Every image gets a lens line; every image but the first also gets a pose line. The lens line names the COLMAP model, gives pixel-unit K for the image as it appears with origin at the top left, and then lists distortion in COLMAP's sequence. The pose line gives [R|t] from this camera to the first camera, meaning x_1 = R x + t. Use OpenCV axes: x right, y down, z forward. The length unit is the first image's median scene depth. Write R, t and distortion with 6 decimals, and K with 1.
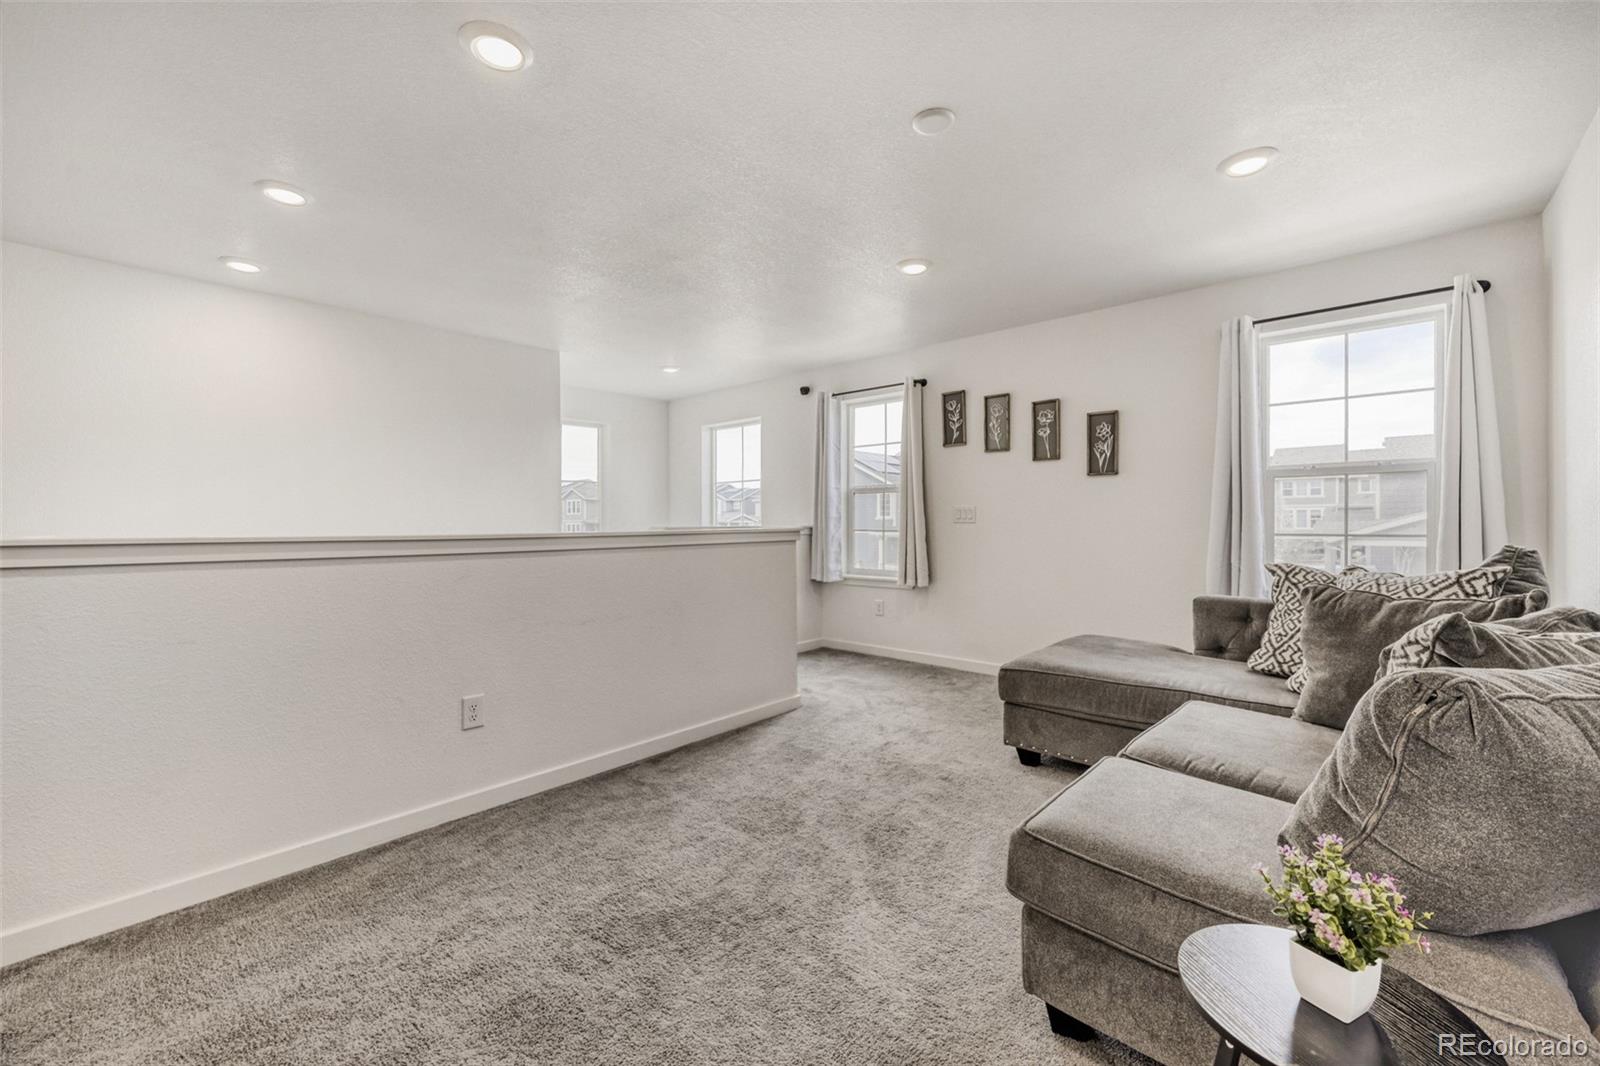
lens RADIAL K [[661.2, 0, 803.9], [0, 661.2, 526.7], [0, 0, 1]] dist [0.000691, 0.000199]
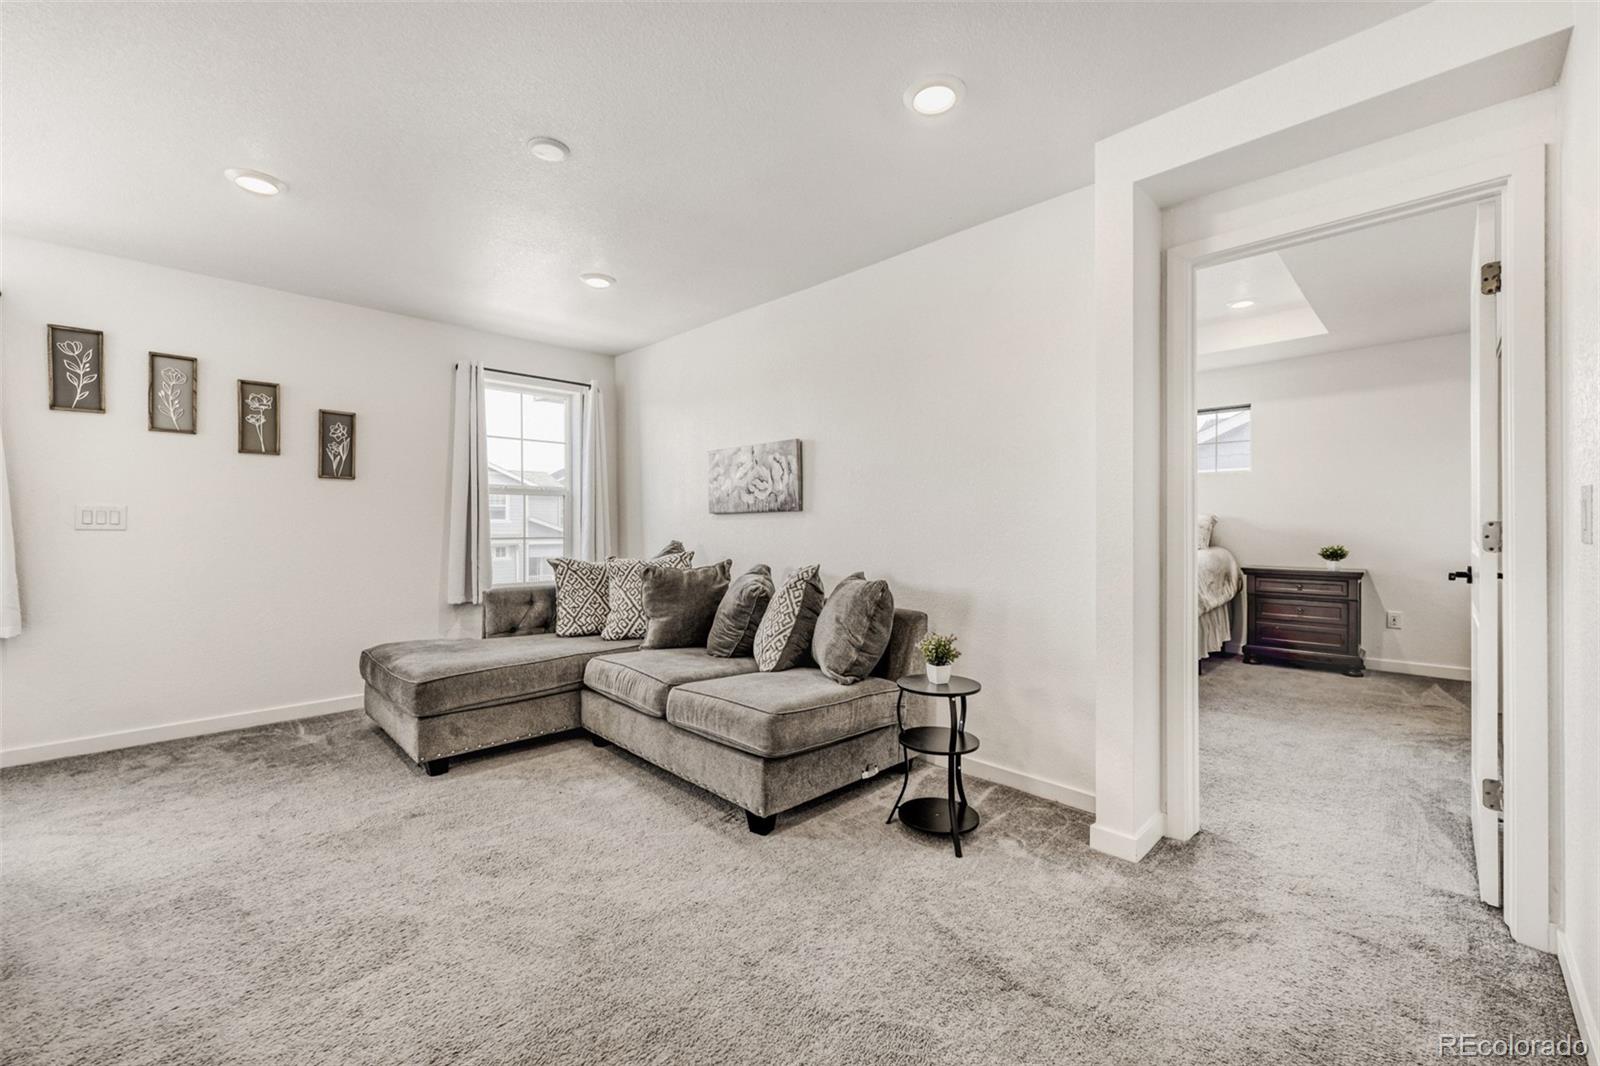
lens RADIAL K [[661.2, 0, 803.9], [0, 661.2, 526.7], [0, 0, 1]] dist [0.000691, 0.000199]
pose [[0.023421, 0.004519, 0.999715, -0.471044], [0.009700, 0.999942, -0.004747, 0.000884], [-0.999679, 0.009808, 0.023376, 0.318651]]
